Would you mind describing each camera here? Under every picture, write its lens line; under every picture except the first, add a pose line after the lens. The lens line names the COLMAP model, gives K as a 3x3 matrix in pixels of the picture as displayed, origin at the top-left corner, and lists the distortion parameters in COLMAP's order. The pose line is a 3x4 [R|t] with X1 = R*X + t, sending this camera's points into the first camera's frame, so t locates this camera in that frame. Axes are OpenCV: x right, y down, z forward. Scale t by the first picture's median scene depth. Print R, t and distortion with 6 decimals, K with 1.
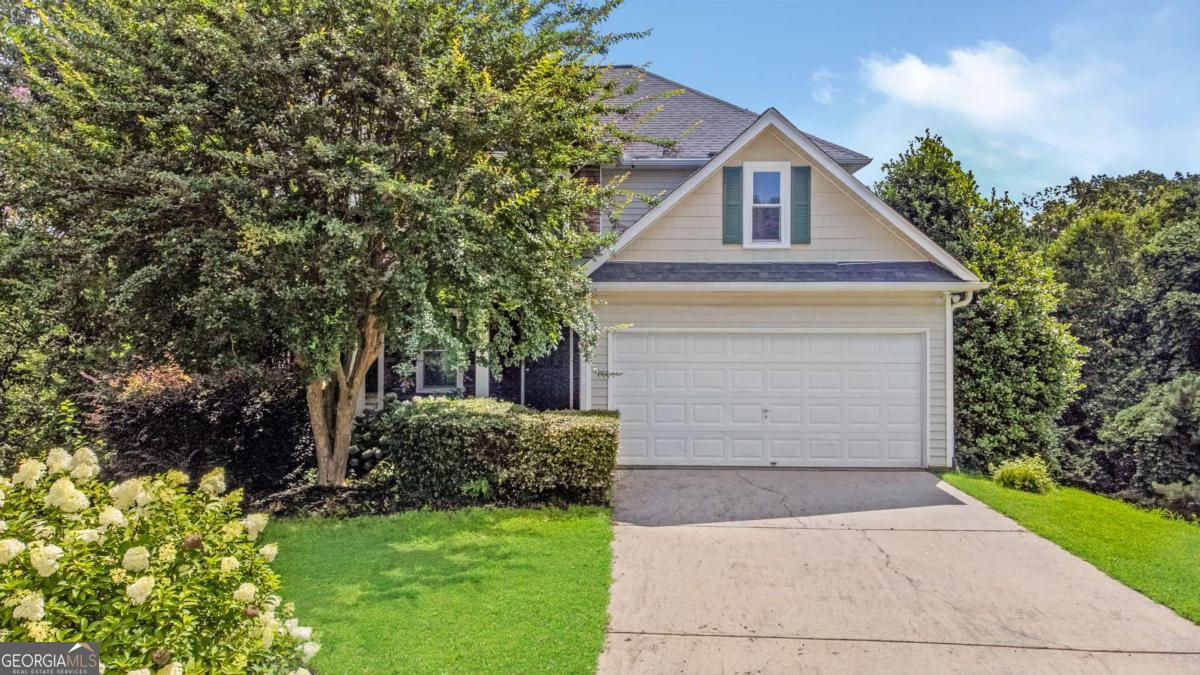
lens RADIAL K [[920.7, 0, 600.2], [0, 920.7, 334.9], [0, 0, 1]] dist [0.016648, 0.005828]
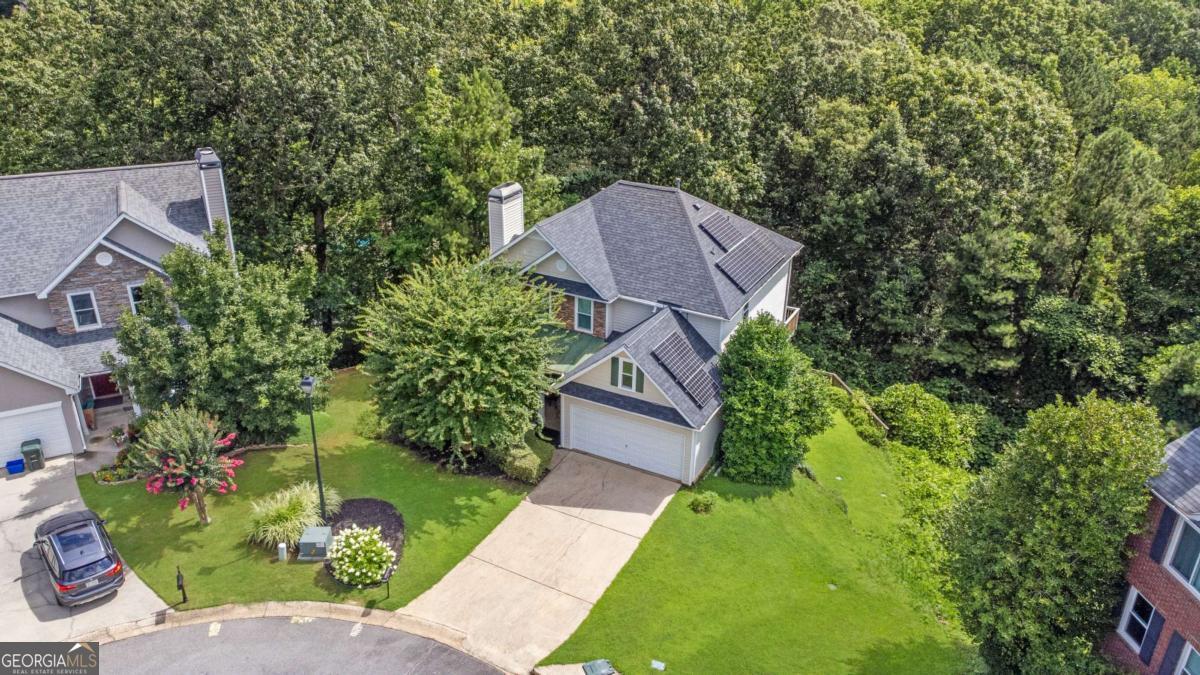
lens RADIAL K [[920.7, 0, 600.9], [0, 920.7, 335.1], [0, 0, 1]] dist [0.016648, 0.005828]
pose [[0.890035, 0.213595, -0.402759, 1.069644], [-0.013627, 0.895522, 0.444808, -1.305954], [0.455688, -0.390407, 0.799957, -0.922618]]
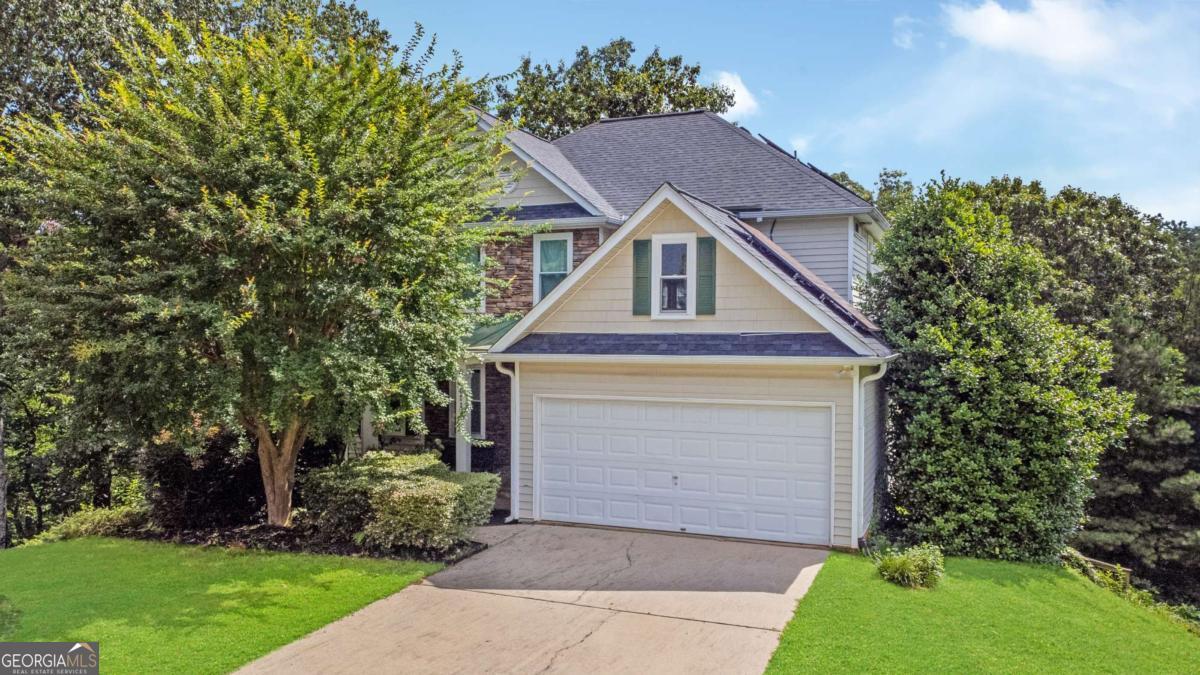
lens RADIAL K [[920.7, 0, 598.6], [0, 920.7, 383.2], [0, 0, 1]] dist [0.016648, 0.005828]
pose [[0.929656, 0.018722, -0.367953, 0.478696], [-0.001285, 0.998867, 0.047576, -0.071766], [0.368427, -0.043757, 0.928627, 0.024473]]
